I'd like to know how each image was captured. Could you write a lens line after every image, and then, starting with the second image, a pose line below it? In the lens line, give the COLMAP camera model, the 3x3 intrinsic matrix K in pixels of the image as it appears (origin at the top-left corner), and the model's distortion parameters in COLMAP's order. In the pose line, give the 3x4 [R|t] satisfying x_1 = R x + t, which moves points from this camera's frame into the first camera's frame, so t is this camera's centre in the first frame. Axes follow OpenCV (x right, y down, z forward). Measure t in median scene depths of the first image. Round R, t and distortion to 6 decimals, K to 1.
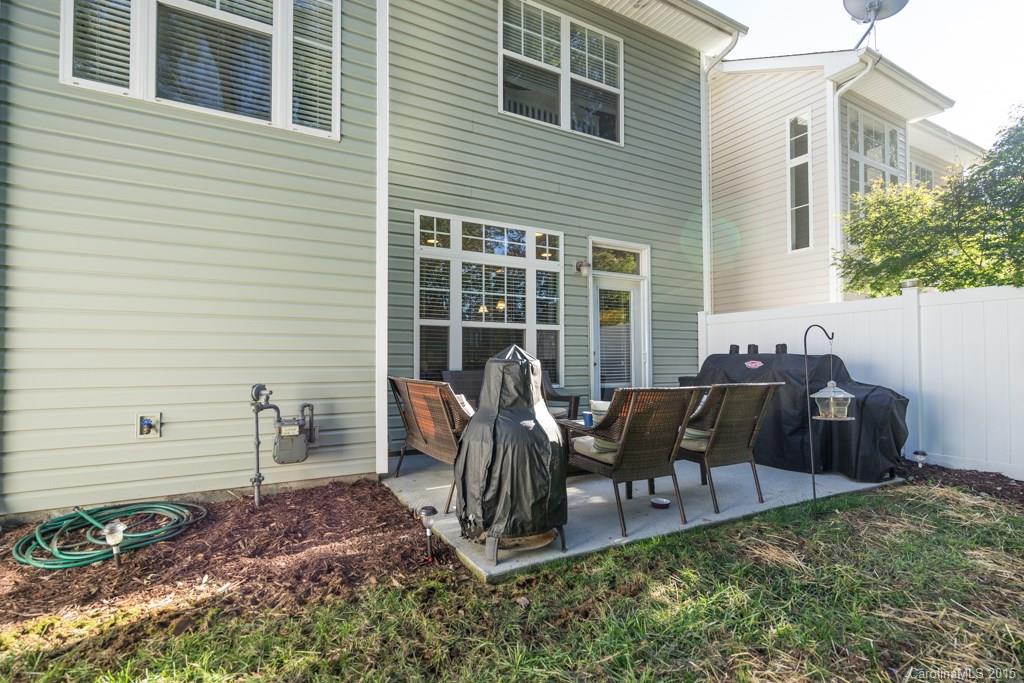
lens RADIAL K [[486.7, 0, 509.2], [0, 486.7, 363.2], [0, 0, 1]] dist [0.001263, 0.000762]
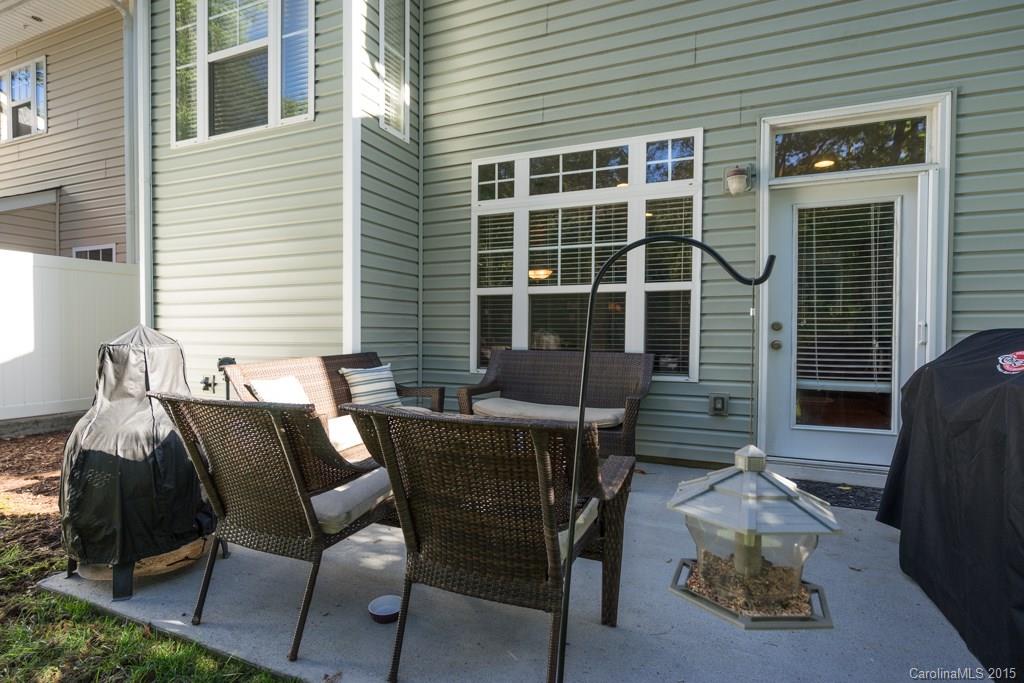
lens RADIAL K [[497.2, 0, 512.7], [0, 497.2, 345.3], [0, 0, 1]] dist [0.001602, 0.000233]
pose [[0.621307, 0.029300, -0.783019, 0.521693], [-0.007256, 0.999473, 0.031643, -0.017734], [0.783534, -0.013978, 0.621192, 0.484168]]
